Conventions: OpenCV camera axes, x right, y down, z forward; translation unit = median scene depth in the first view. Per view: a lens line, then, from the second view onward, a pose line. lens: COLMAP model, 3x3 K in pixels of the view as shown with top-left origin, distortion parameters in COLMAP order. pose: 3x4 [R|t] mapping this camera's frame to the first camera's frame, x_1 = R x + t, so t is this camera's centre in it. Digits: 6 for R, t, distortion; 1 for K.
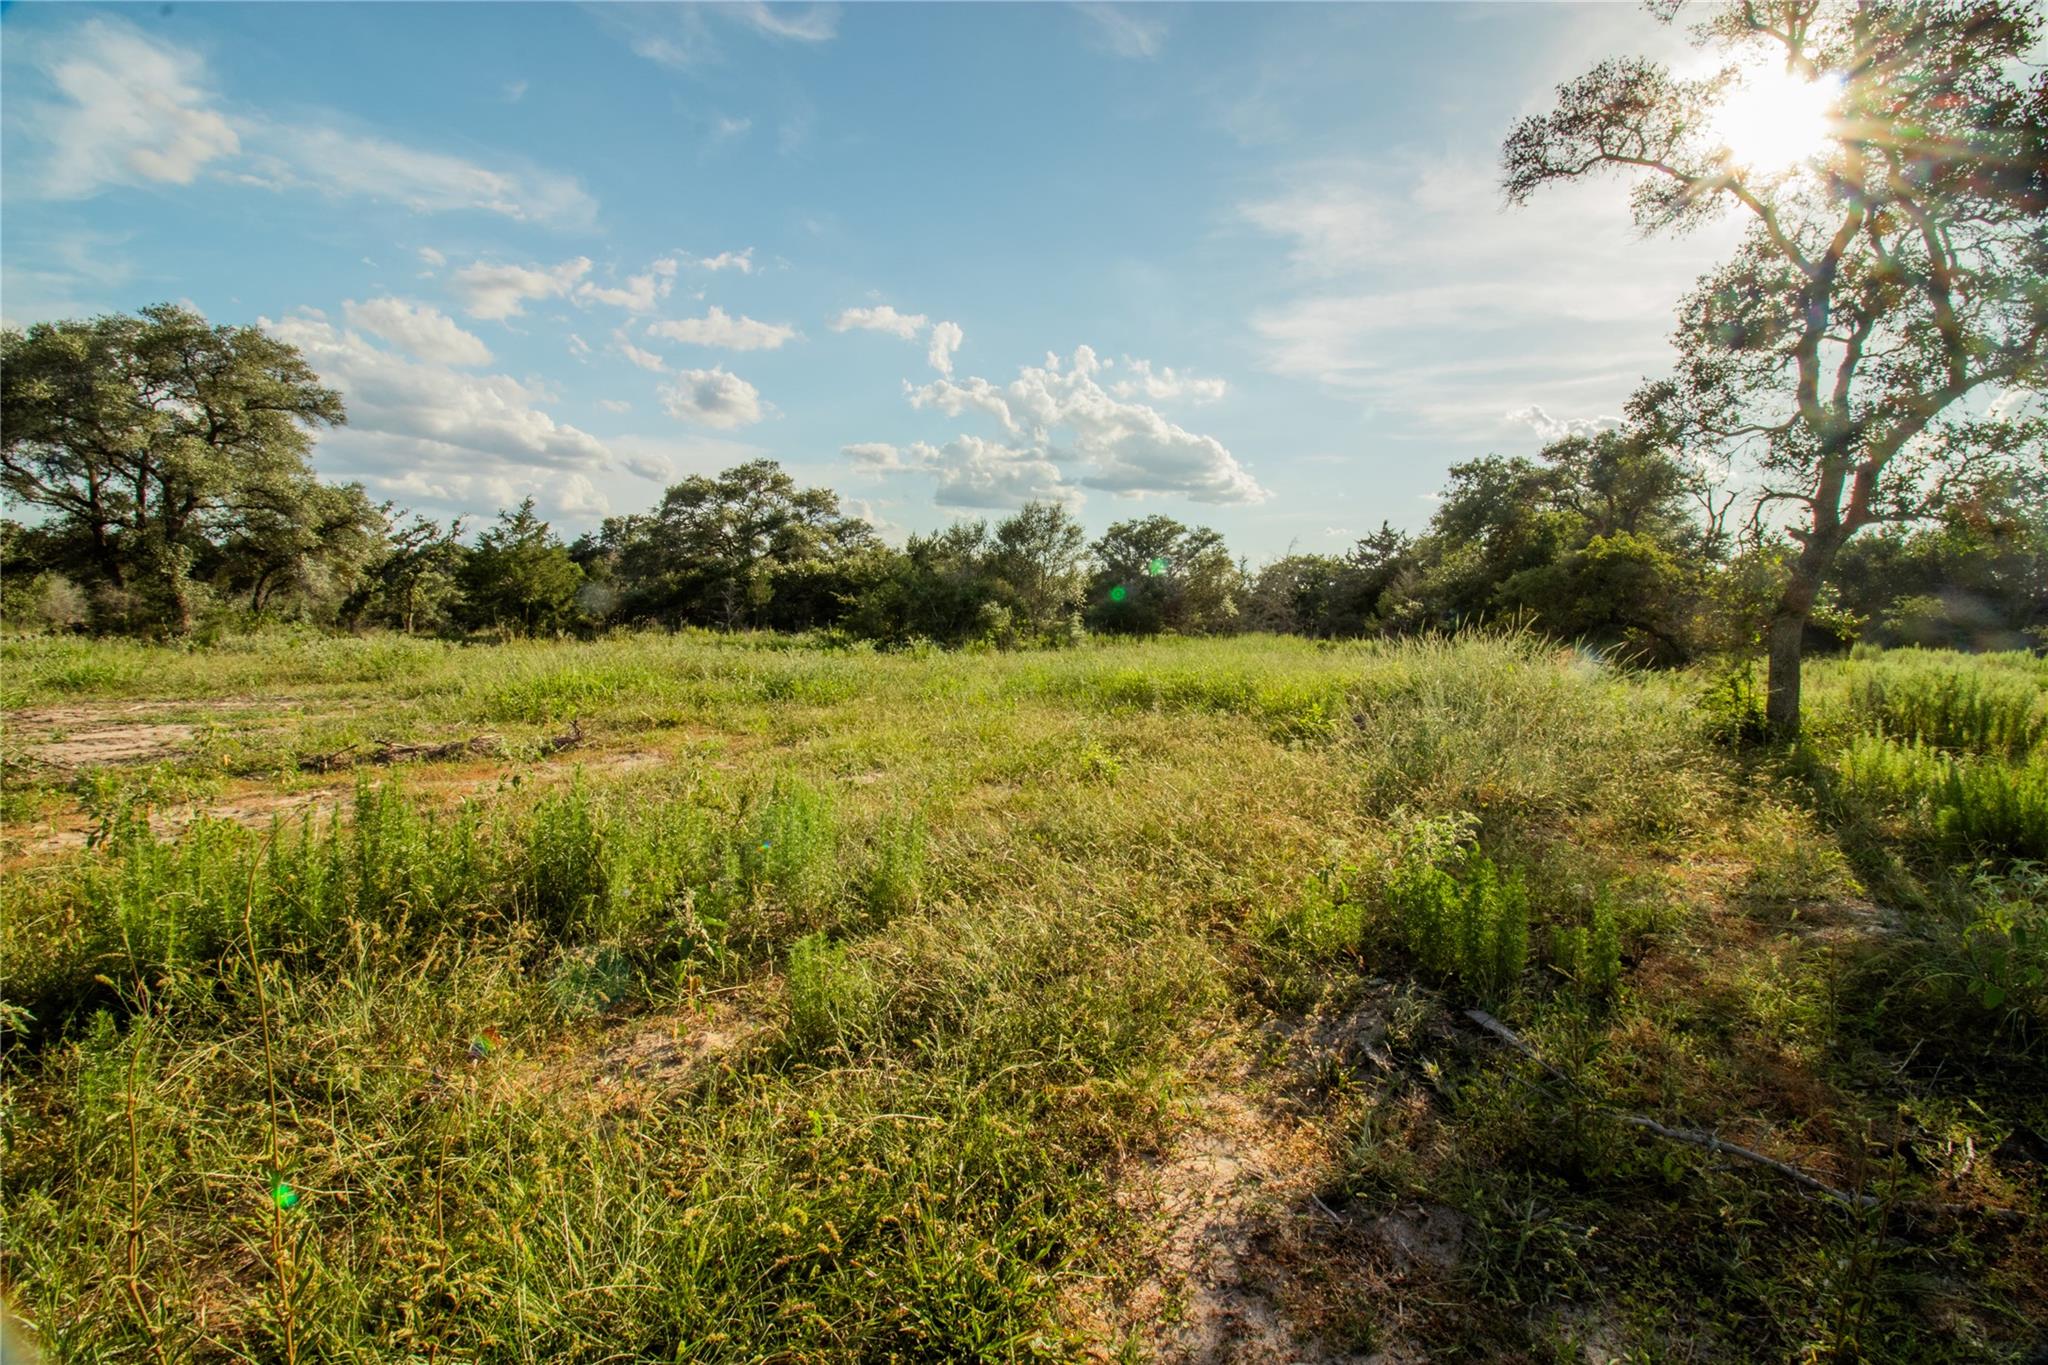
lens RADIAL K [[944.9, 0, 1040.2], [0, 944.9, 664.4], [0, 0, 1]] dist [-0.001316, -0.014792]
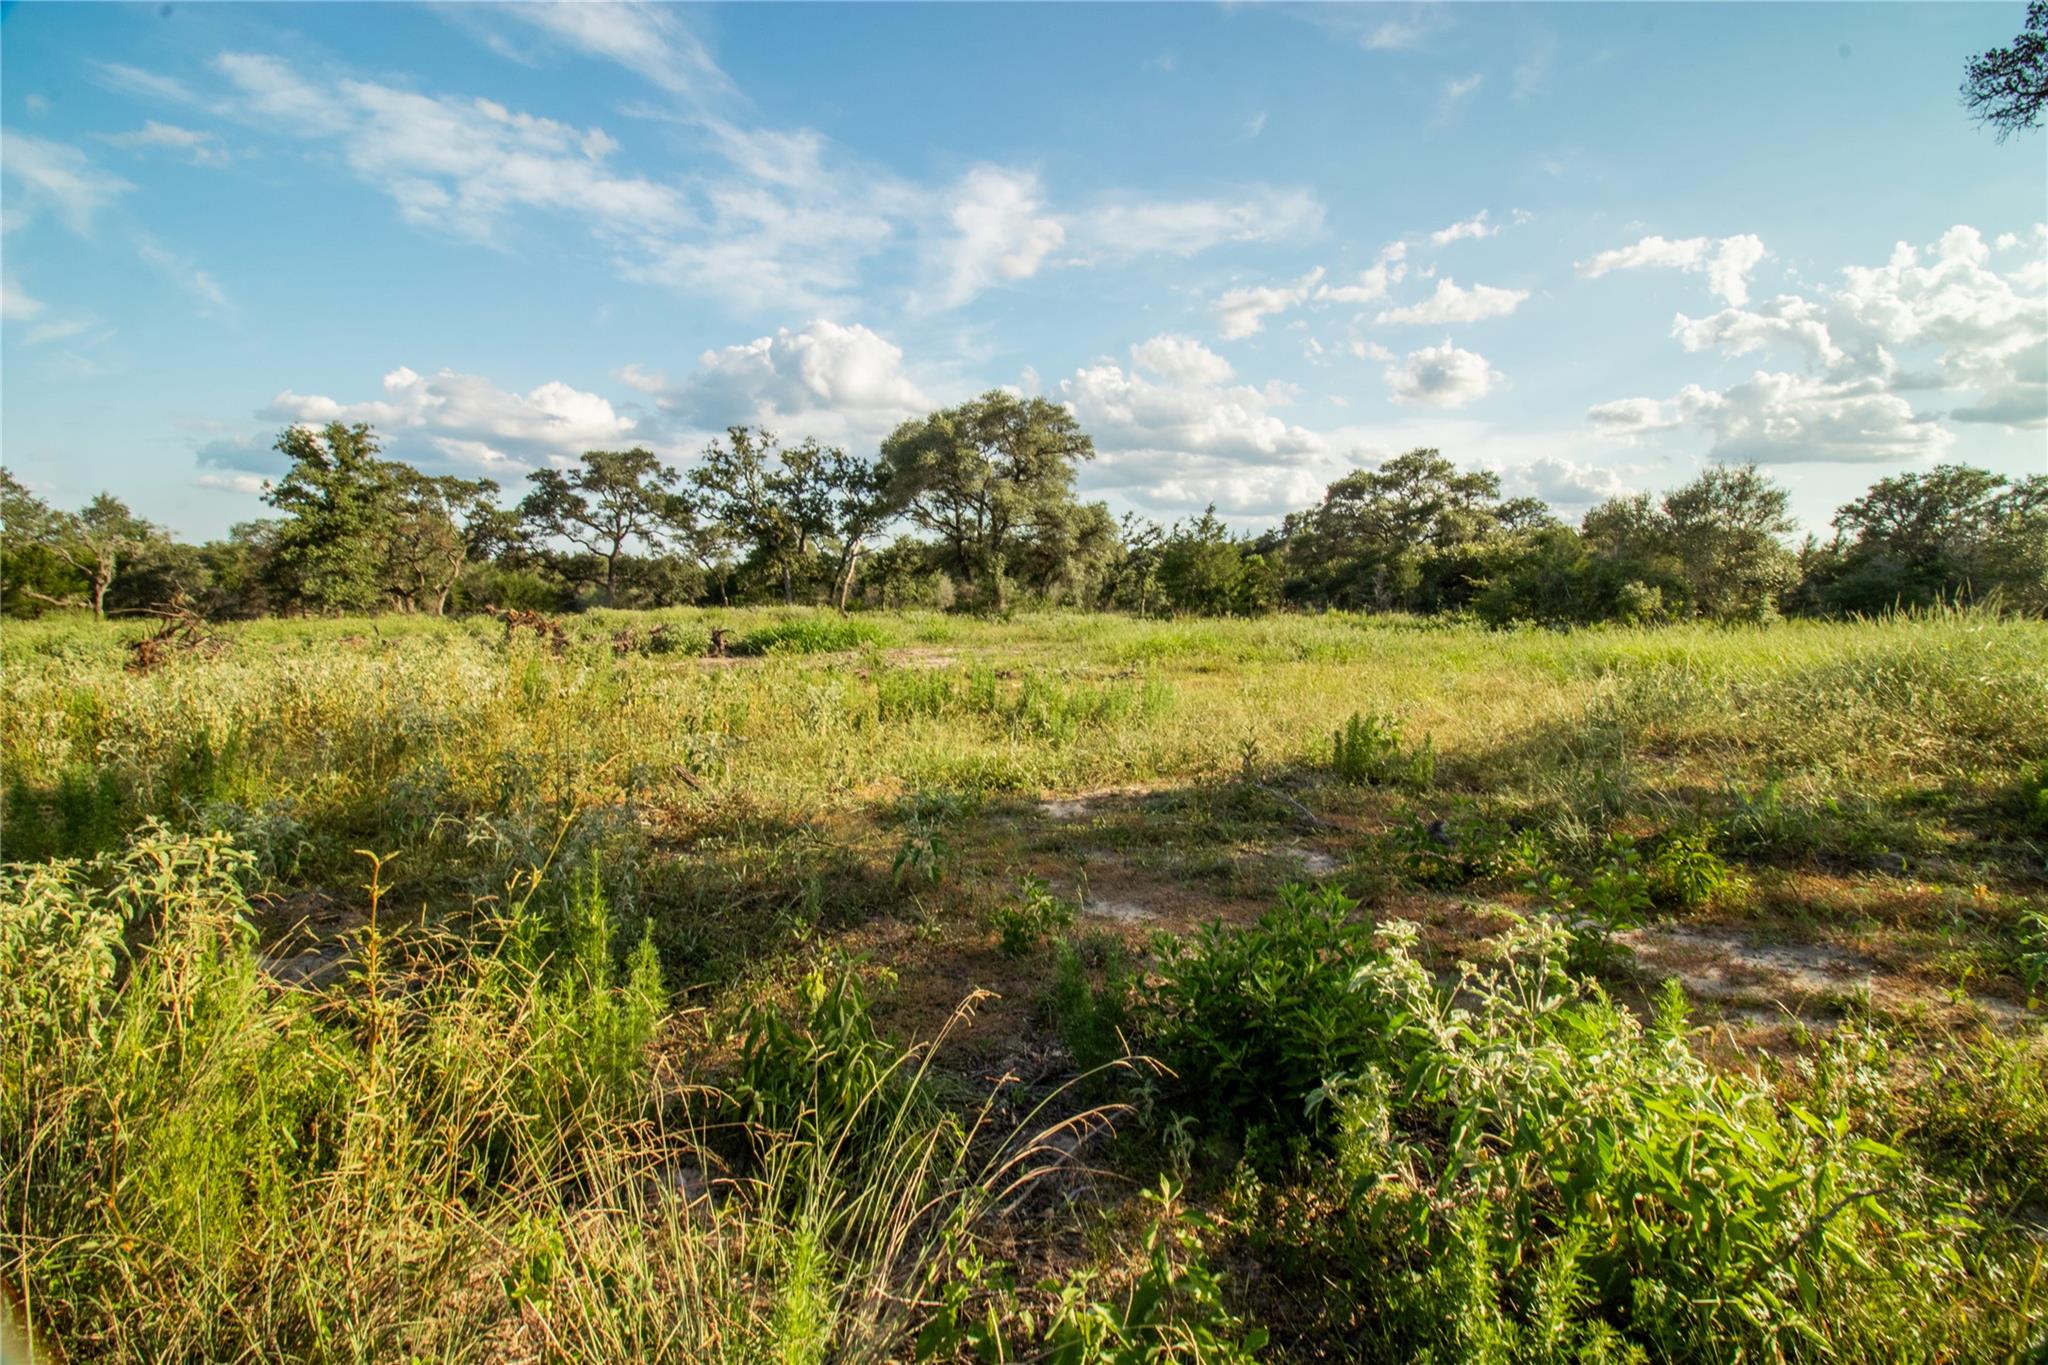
lens RADIAL K [[944.9, 0, 1040.2], [0, 944.9, 664.4], [0, 0, 1]] dist [-0.001316, -0.014792]
pose [[0.747586, 0.039651, -0.662981, 0.108086], [-0.029270, 0.999213, 0.026755, 0.005724], [0.663520, -0.000596, 0.748158, -0.065639]]
